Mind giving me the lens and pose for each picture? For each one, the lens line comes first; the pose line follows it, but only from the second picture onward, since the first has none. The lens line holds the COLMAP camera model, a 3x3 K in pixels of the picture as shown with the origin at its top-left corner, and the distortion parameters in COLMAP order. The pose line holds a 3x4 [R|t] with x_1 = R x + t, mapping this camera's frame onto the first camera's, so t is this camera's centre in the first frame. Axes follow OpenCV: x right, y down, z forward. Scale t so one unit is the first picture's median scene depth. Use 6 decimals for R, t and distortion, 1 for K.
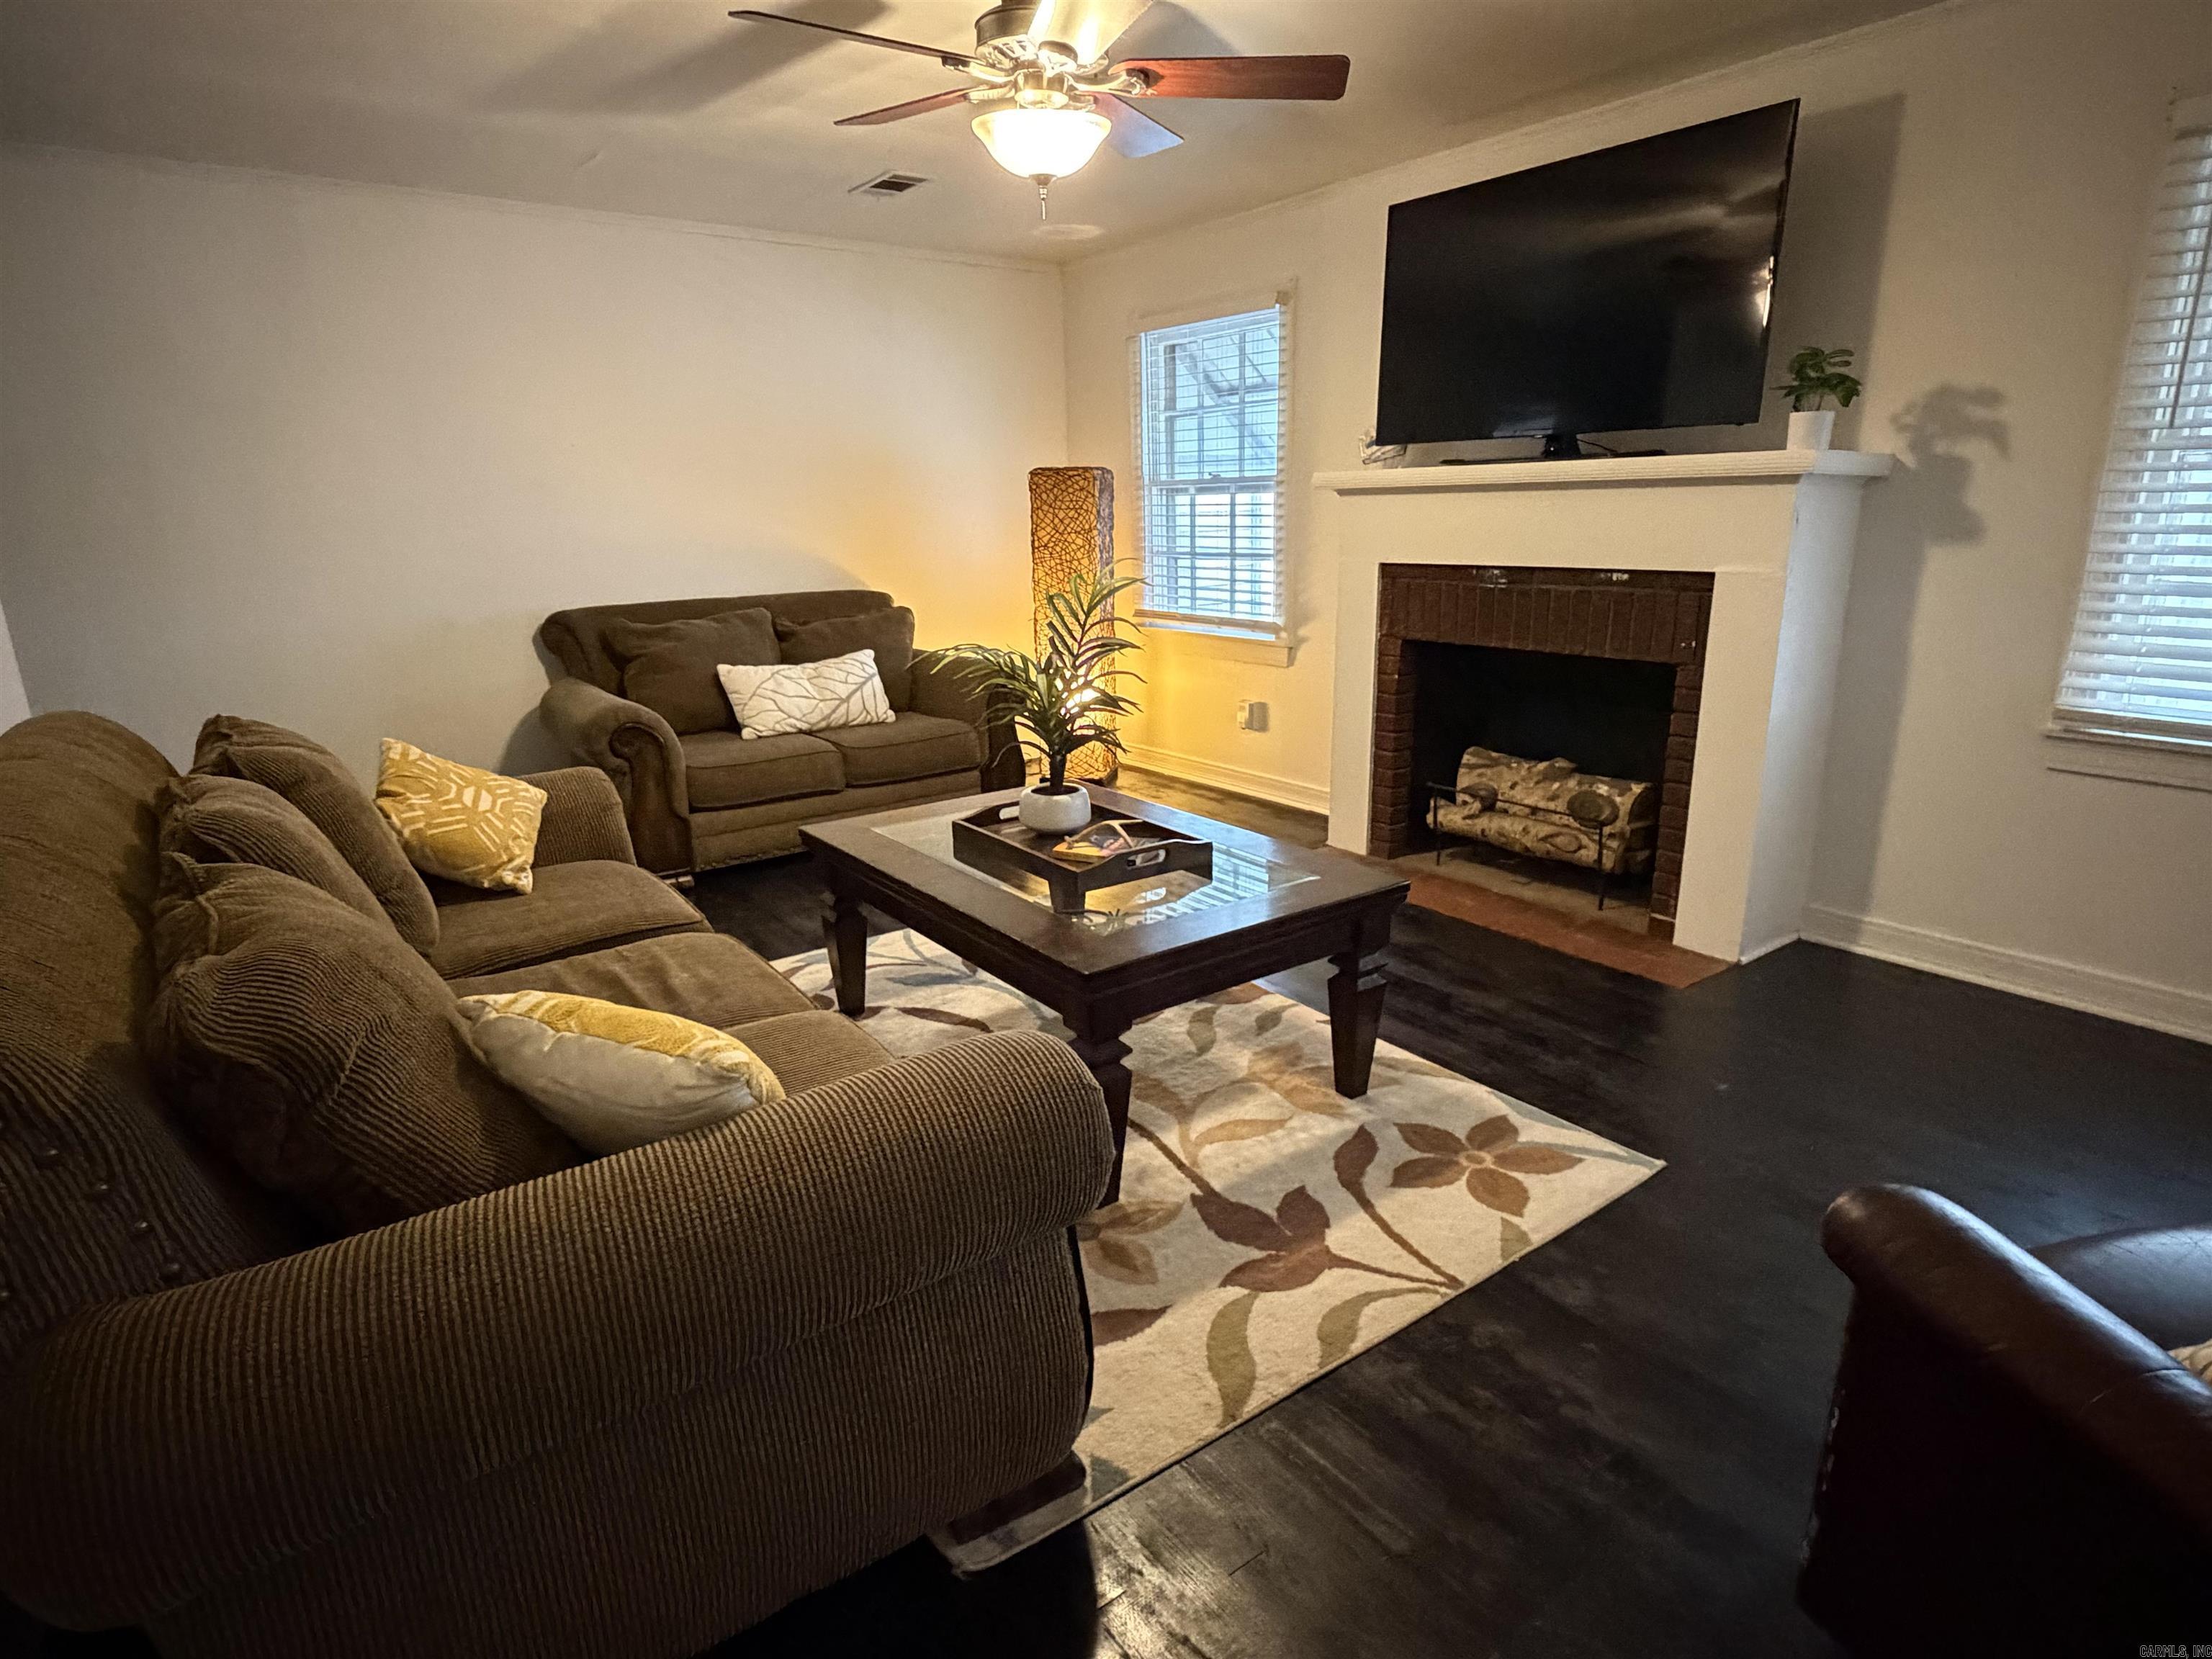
lens RADIAL K [[1210.5, 0, 1115.5], [0, 1210.5, 827.5], [0, 0, 1]] dist [-0.000219, 0.000844]
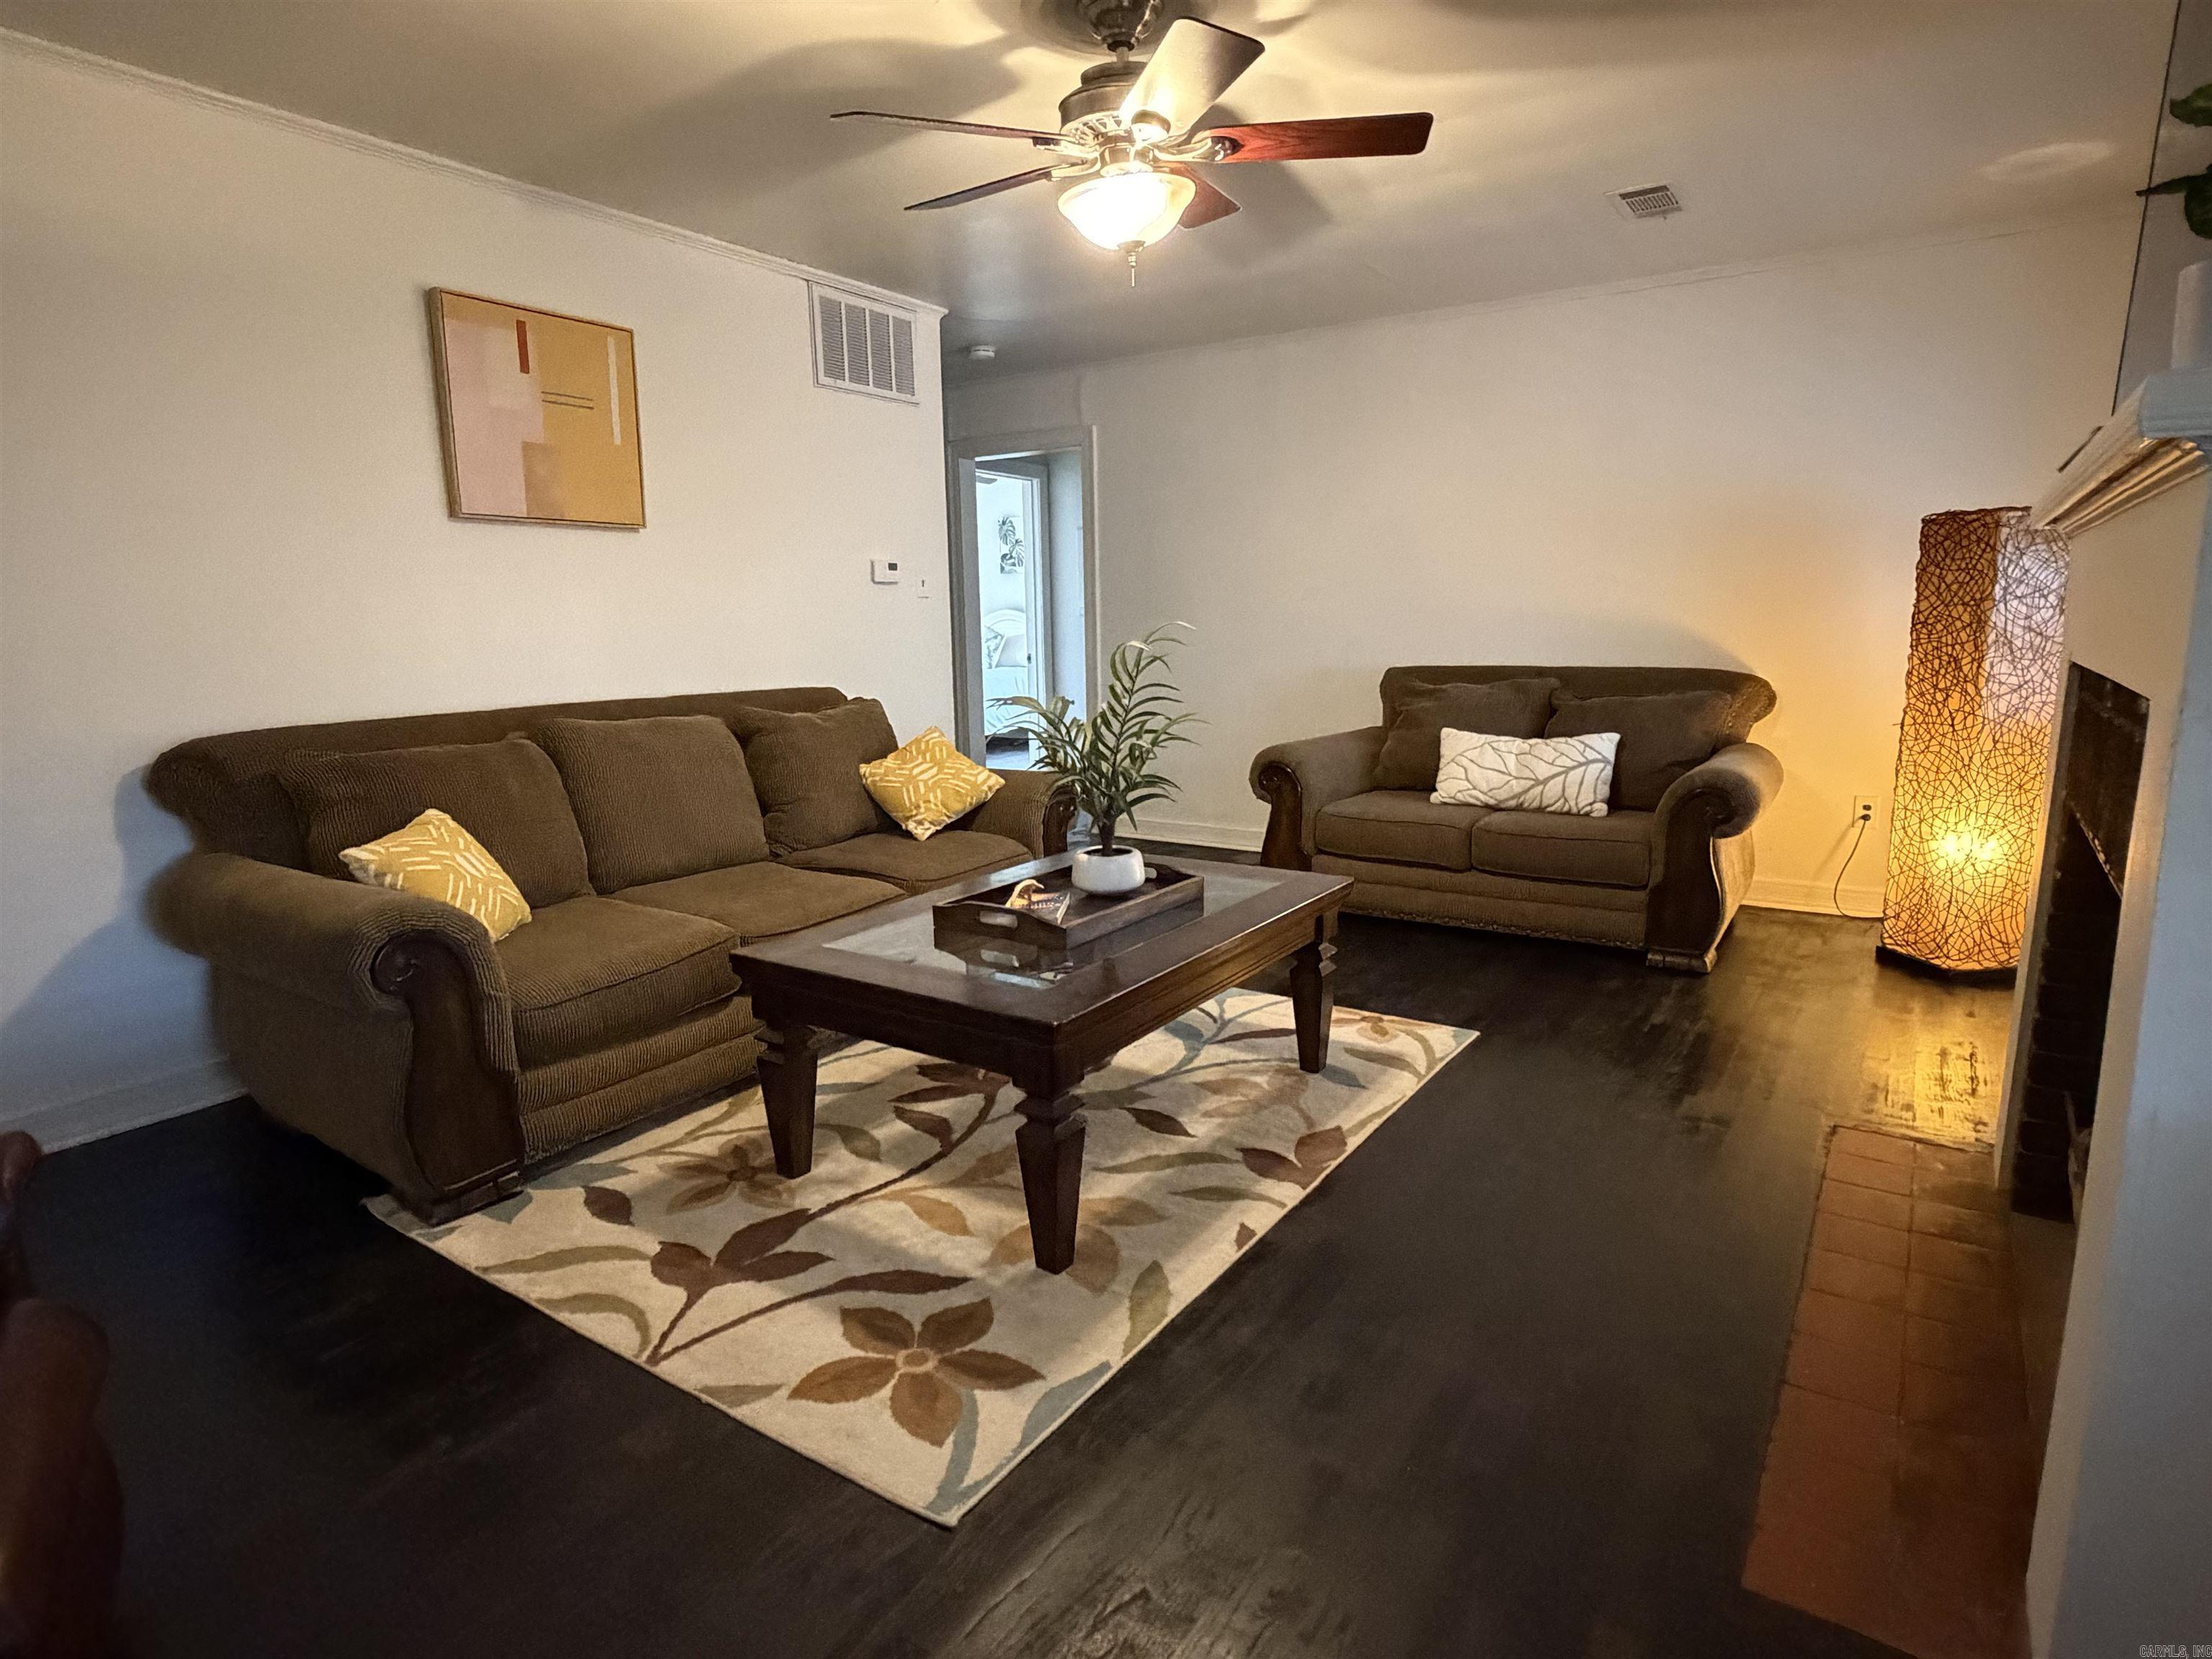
lens RADIAL K [[1210.5, 0, 1115.5], [0, 1210.5, 827.5], [0, 0, 1]] dist [-0.000219, 0.000844]
pose [[0.335585, 0.182438, -0.924175, 0.677431], [-0.234286, 0.966404, 0.105700, -0.122984], [0.912410, 0.181050, 0.367053, 0.503460]]
